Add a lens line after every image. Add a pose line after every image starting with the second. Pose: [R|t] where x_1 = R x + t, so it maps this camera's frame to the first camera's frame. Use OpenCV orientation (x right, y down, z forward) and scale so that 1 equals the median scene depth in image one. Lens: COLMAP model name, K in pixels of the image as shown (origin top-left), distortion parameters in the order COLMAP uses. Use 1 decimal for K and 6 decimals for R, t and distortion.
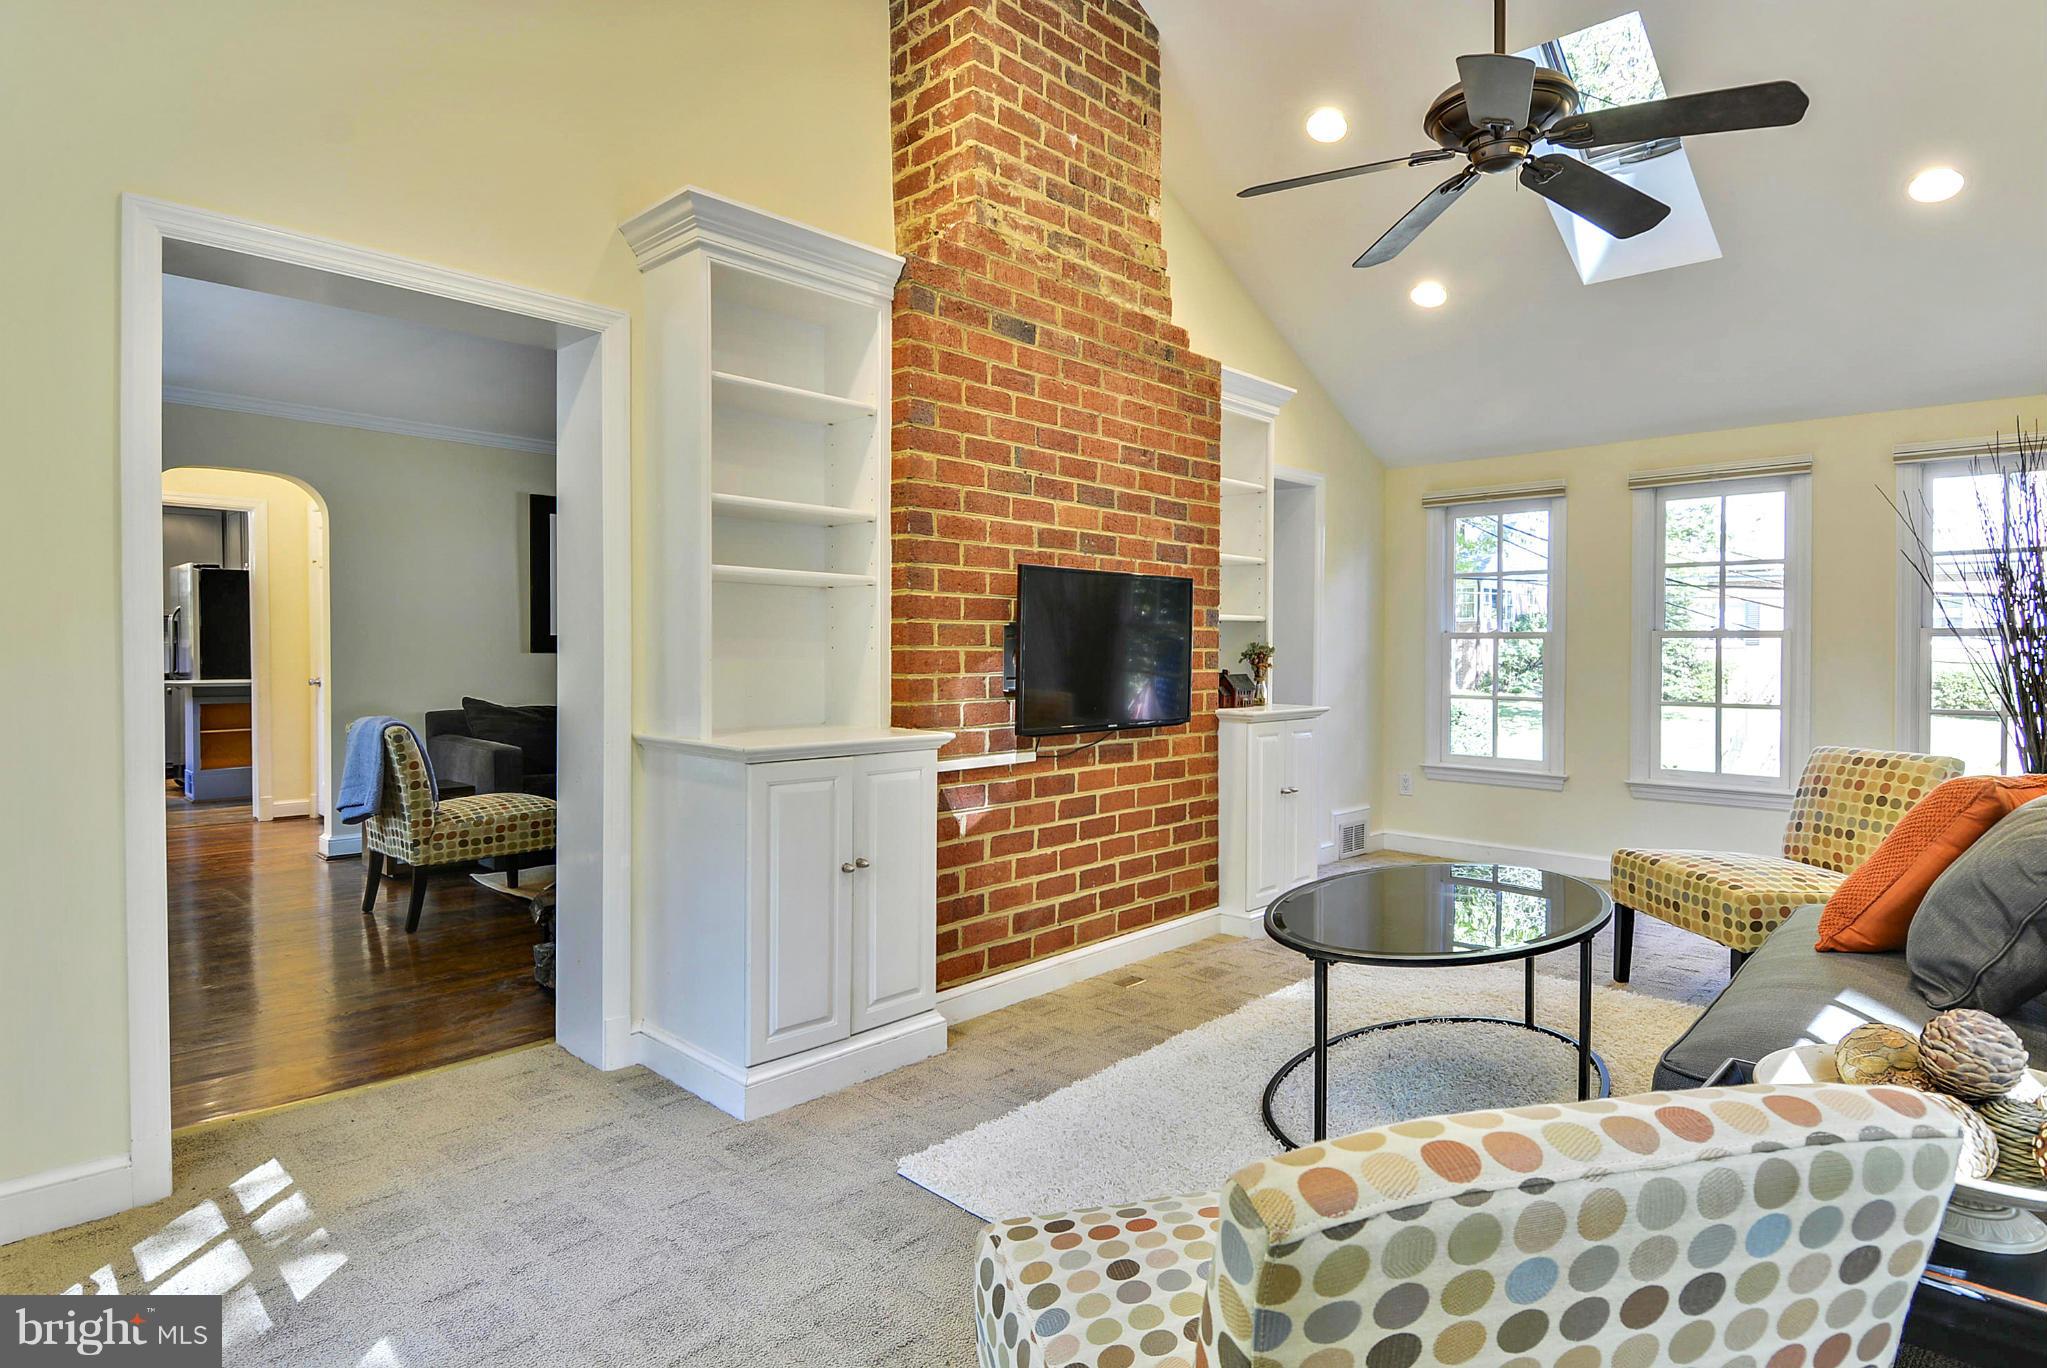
lens RADIAL K [[1078.9, 0, 1014.0], [0, 1078.9, 656.5], [0, 0, 1]] dist [0.040860, -0.000183]
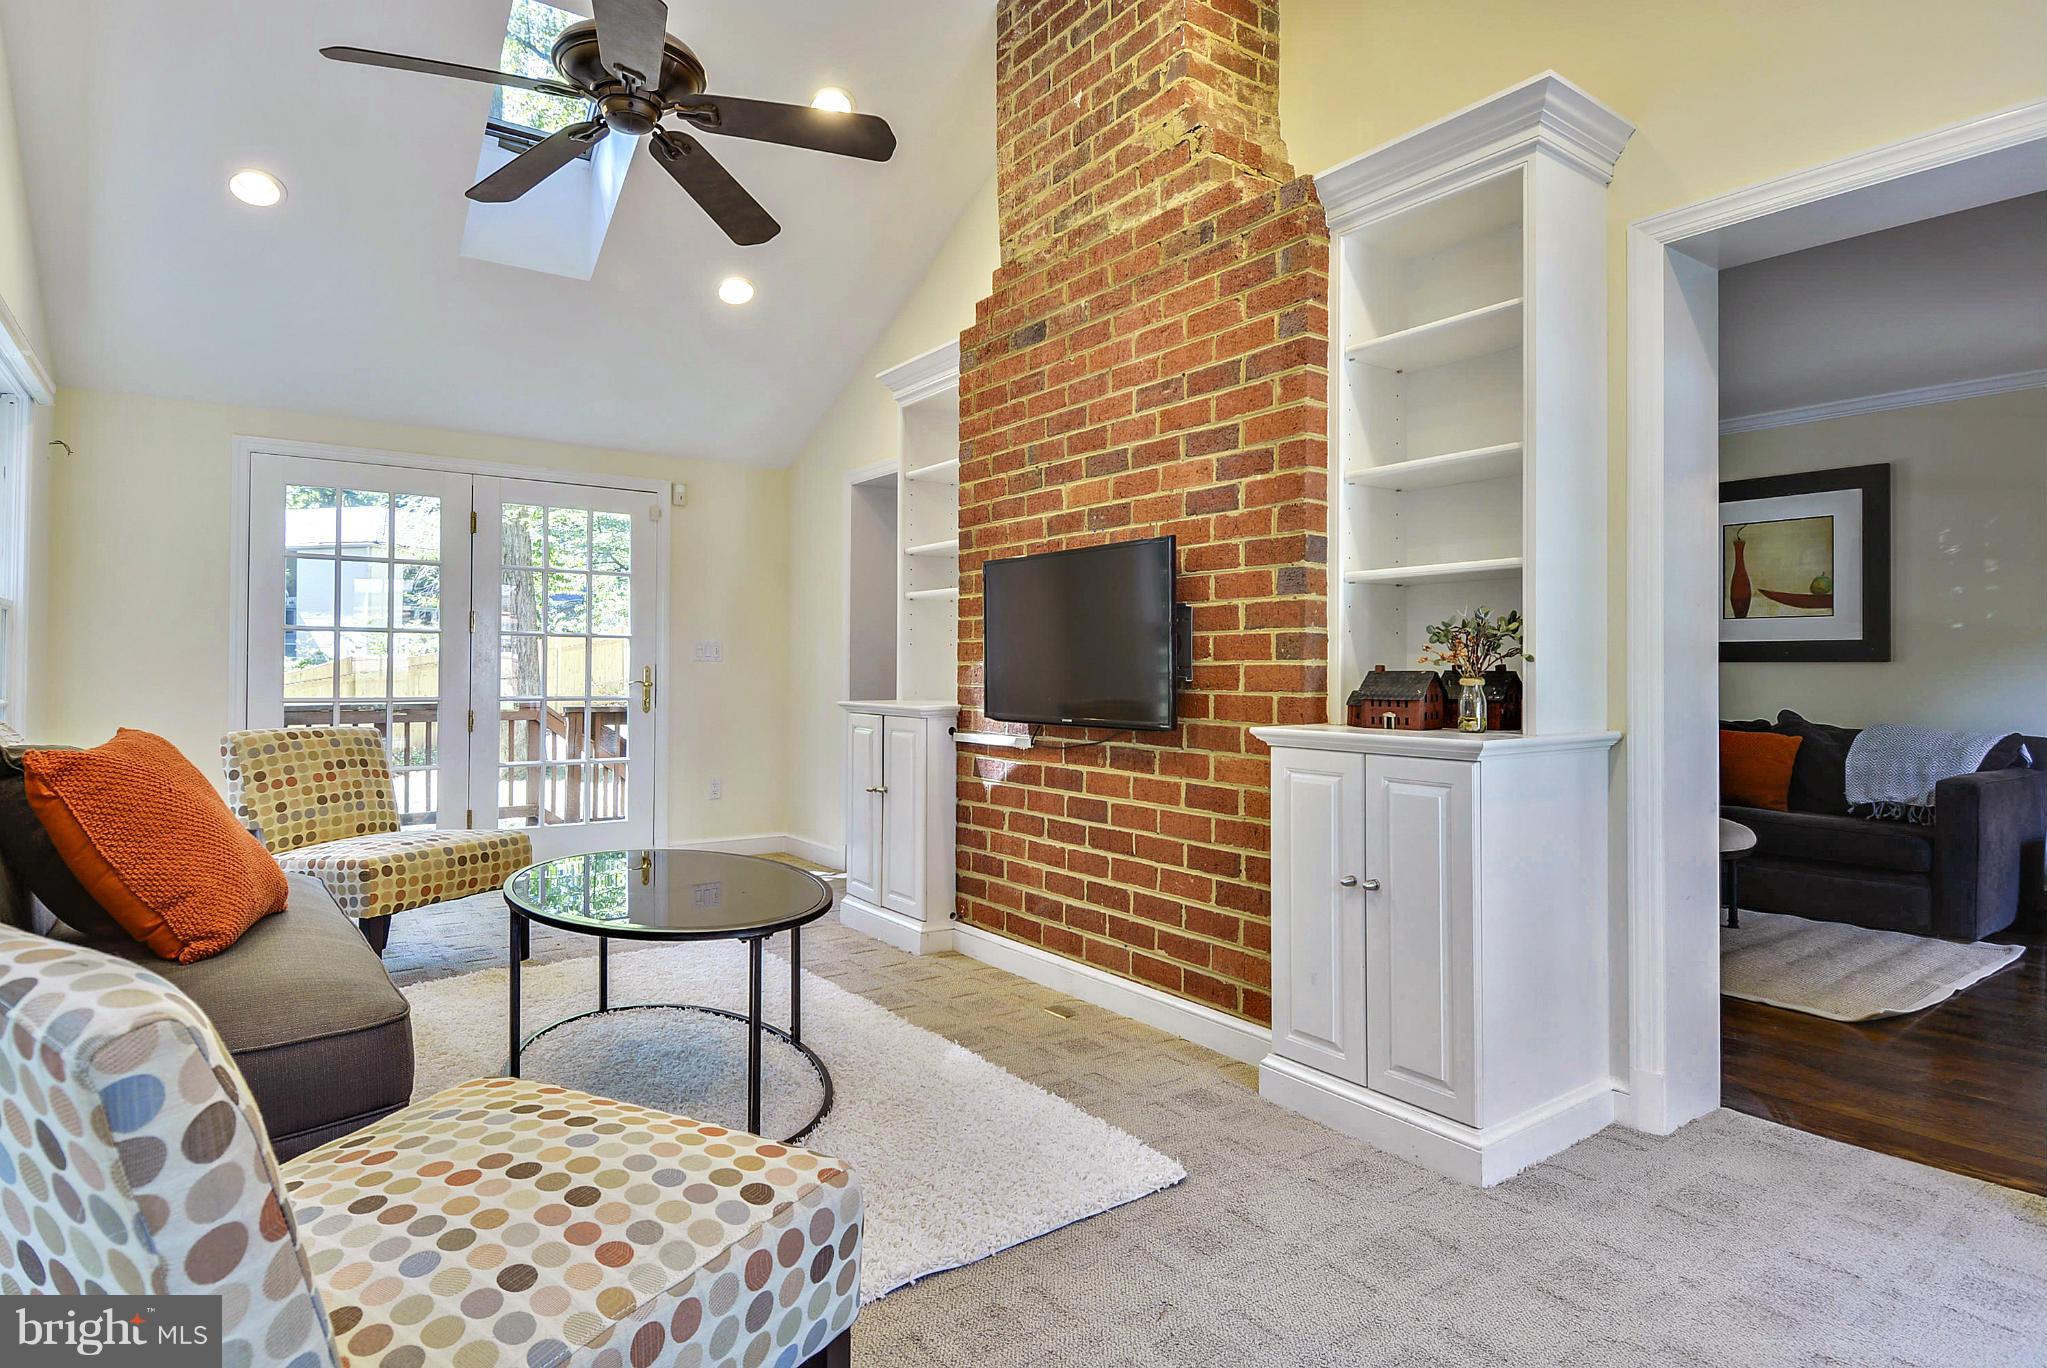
lens RADIAL K [[1078.9, 0, 1014.0], [0, 1078.9, 656.5], [0, 0, 1]] dist [0.040860, -0.000183]
pose [[-0.166813, -0.015848, -0.985861, 0.973073], [-0.013038, 0.999819, -0.013866, 0.023519], [0.985902, 0.010540, -0.166989, 1.089630]]
